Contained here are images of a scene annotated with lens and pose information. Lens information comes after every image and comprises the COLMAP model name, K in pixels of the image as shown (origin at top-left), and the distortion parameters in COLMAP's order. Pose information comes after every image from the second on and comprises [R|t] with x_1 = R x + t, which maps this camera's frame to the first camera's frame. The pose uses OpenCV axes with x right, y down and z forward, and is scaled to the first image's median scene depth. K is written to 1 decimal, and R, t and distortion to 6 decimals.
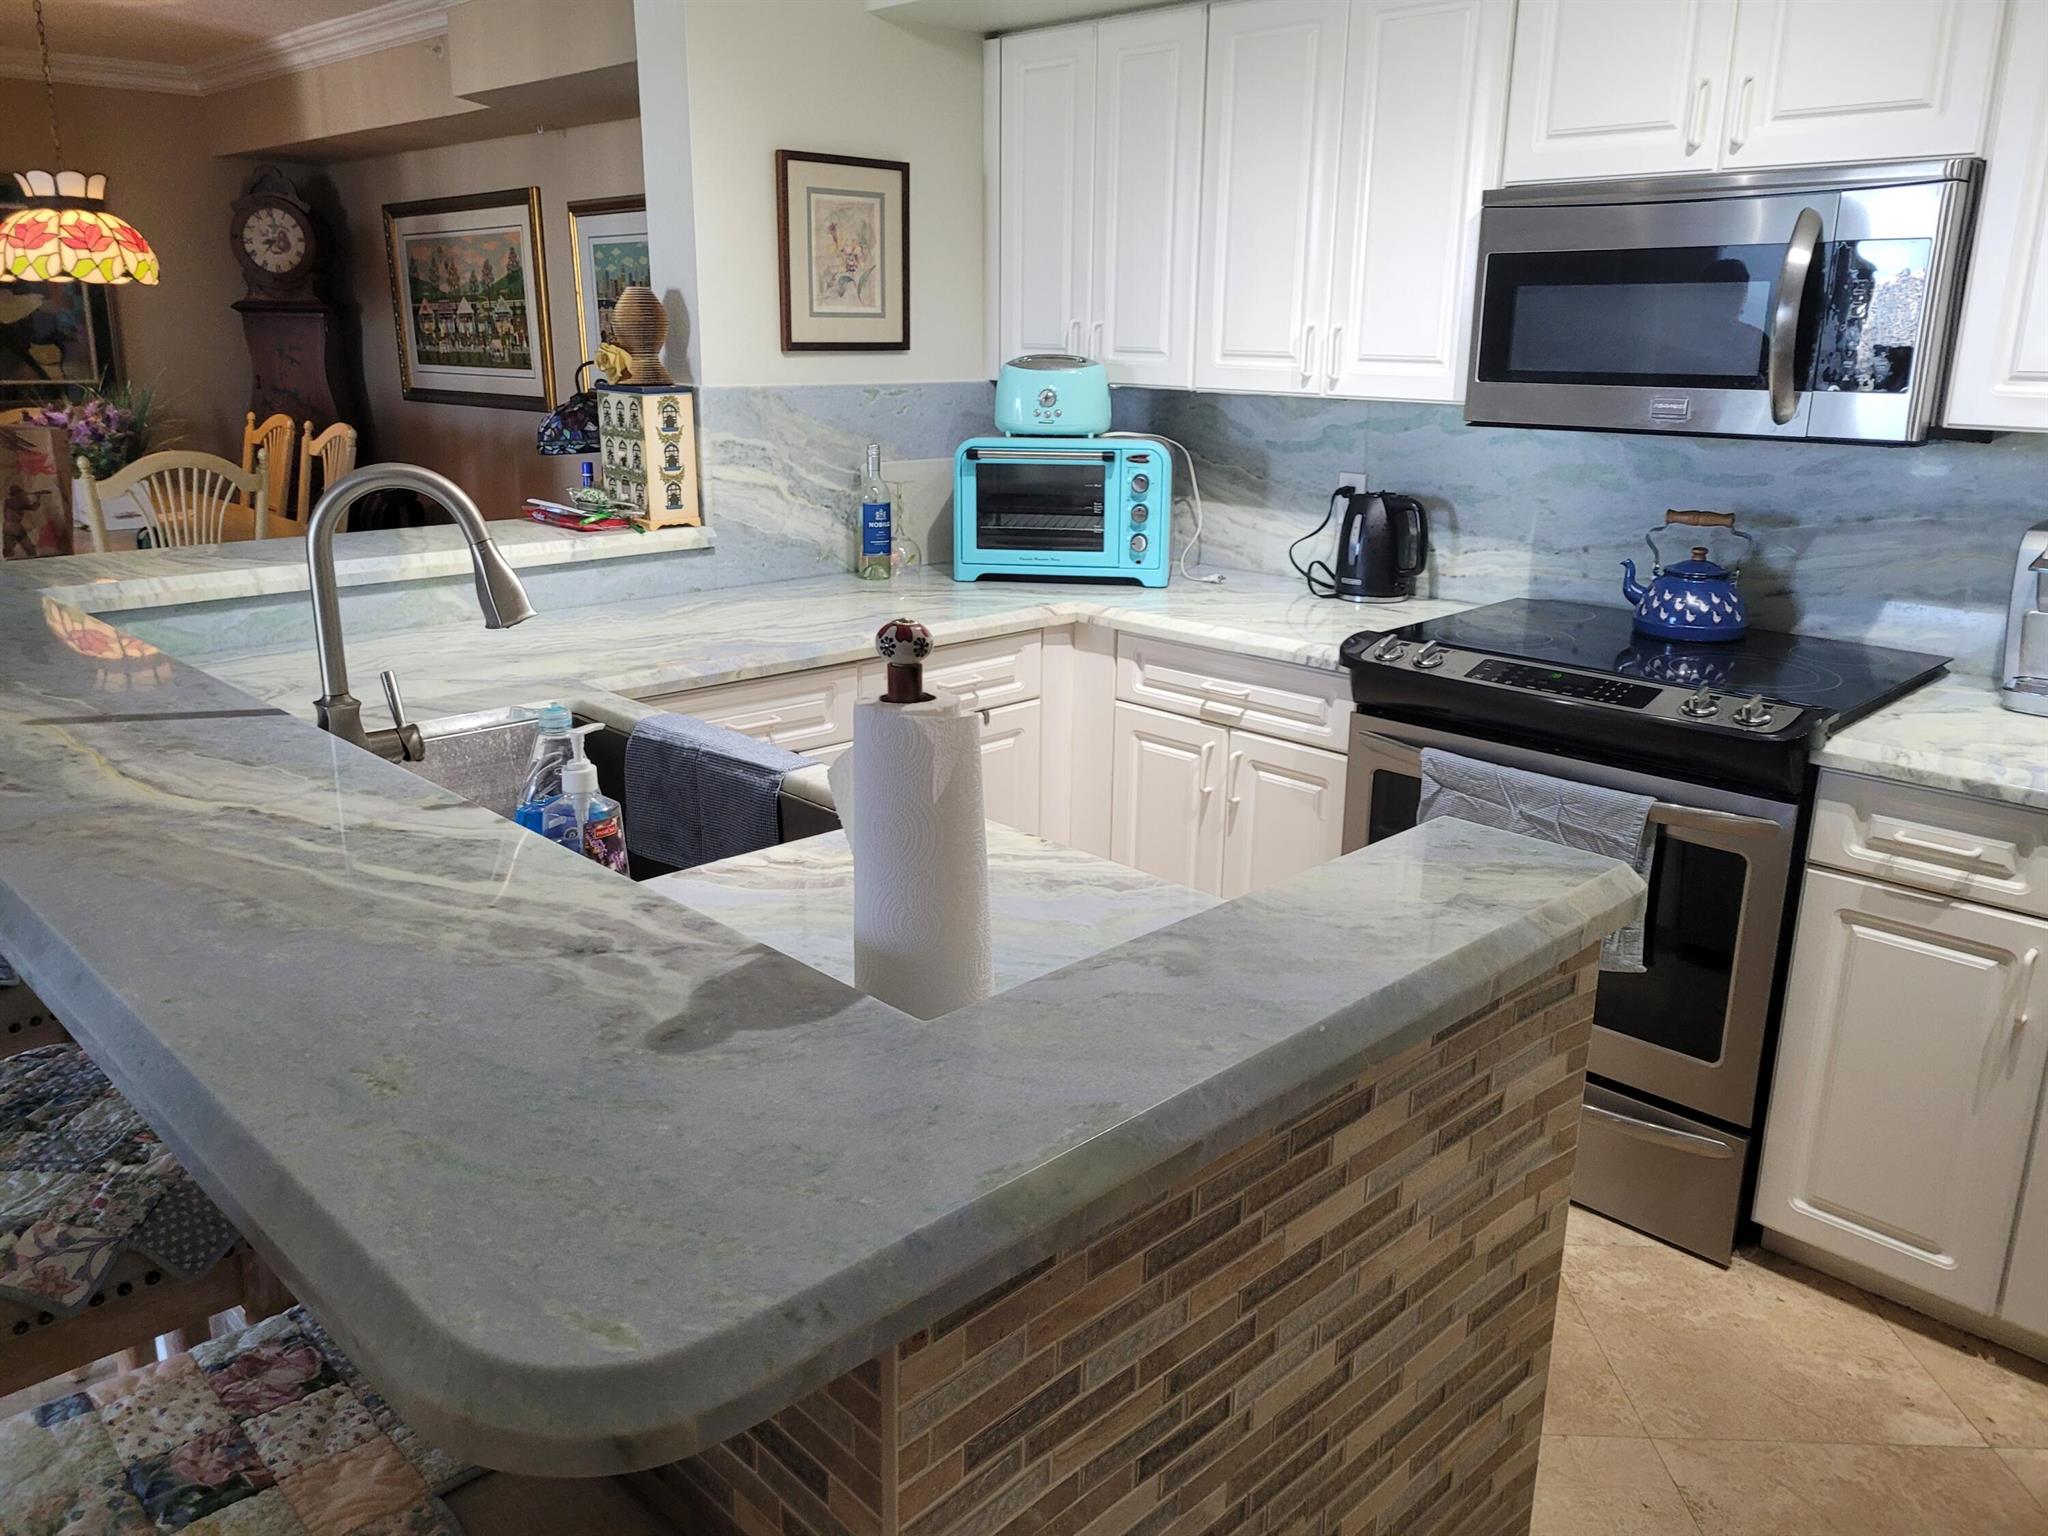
lens RADIAL K [[1554.0, 0, 1025.0], [0, 1554.0, 759.4], [0, 0, 1]] dist [0.046222, -0.002917]
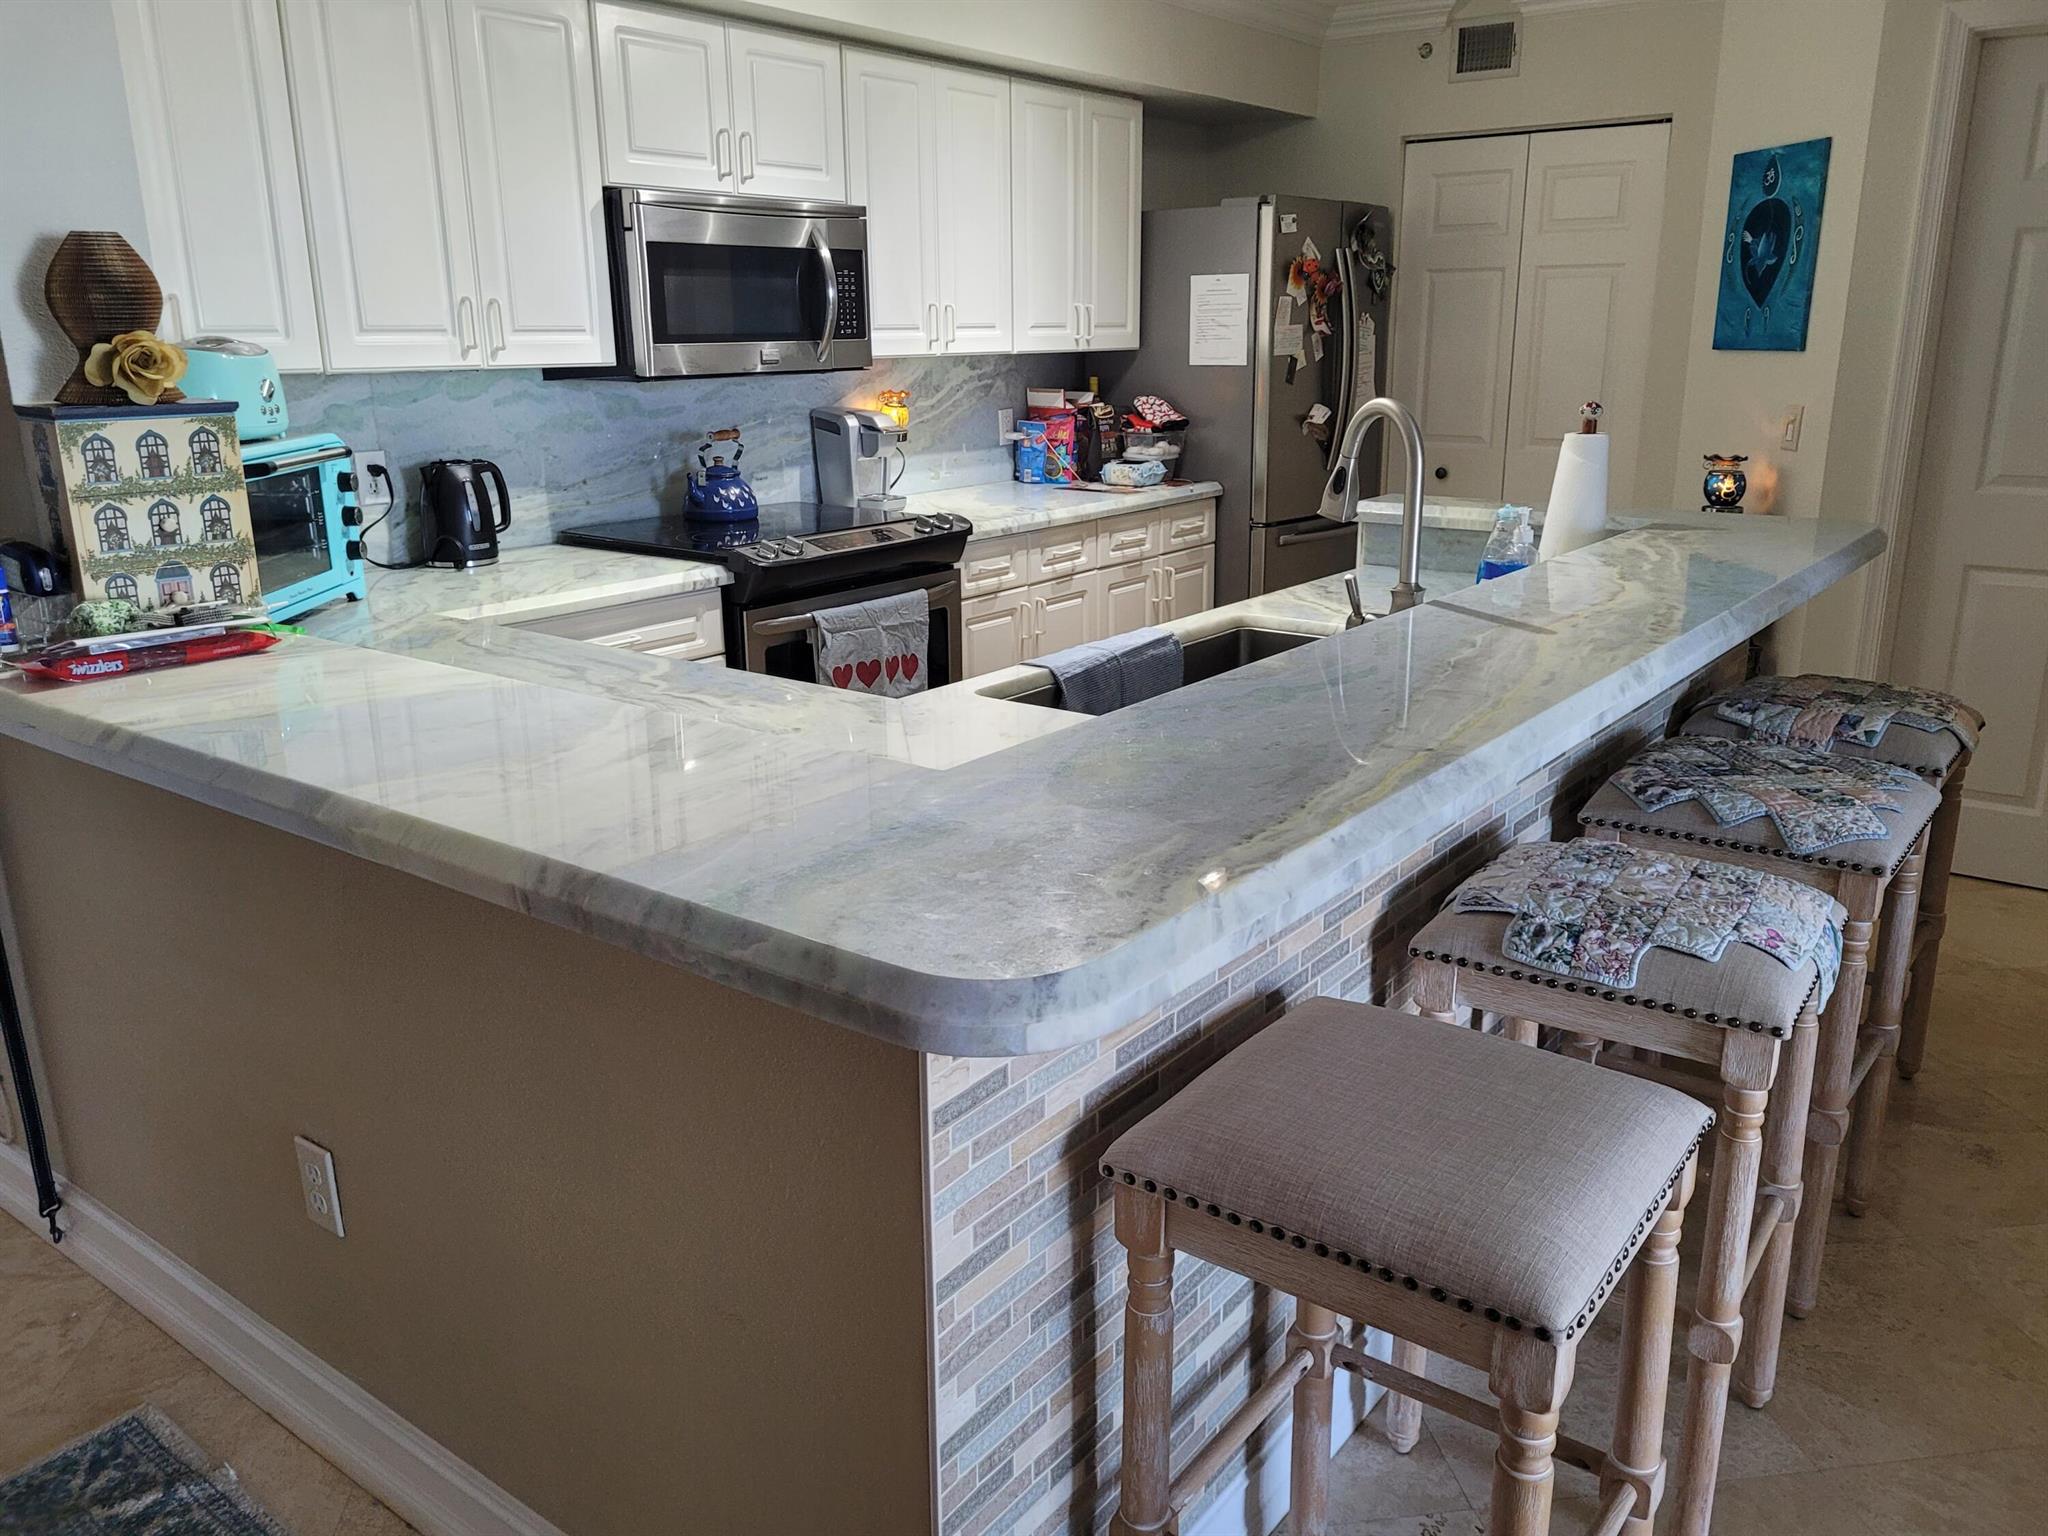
lens RADIAL K [[1554.0, 0, 1022.9], [0, 1554.0, 765.7], [0, 0, 1]] dist [0.046222, -0.002917]
pose [[-0.139686, -0.283926, 0.948617, -0.913403], [0.276804, 0.908619, 0.312714, -0.216992], [-0.950719, 0.306263, -0.048329, 0.784124]]
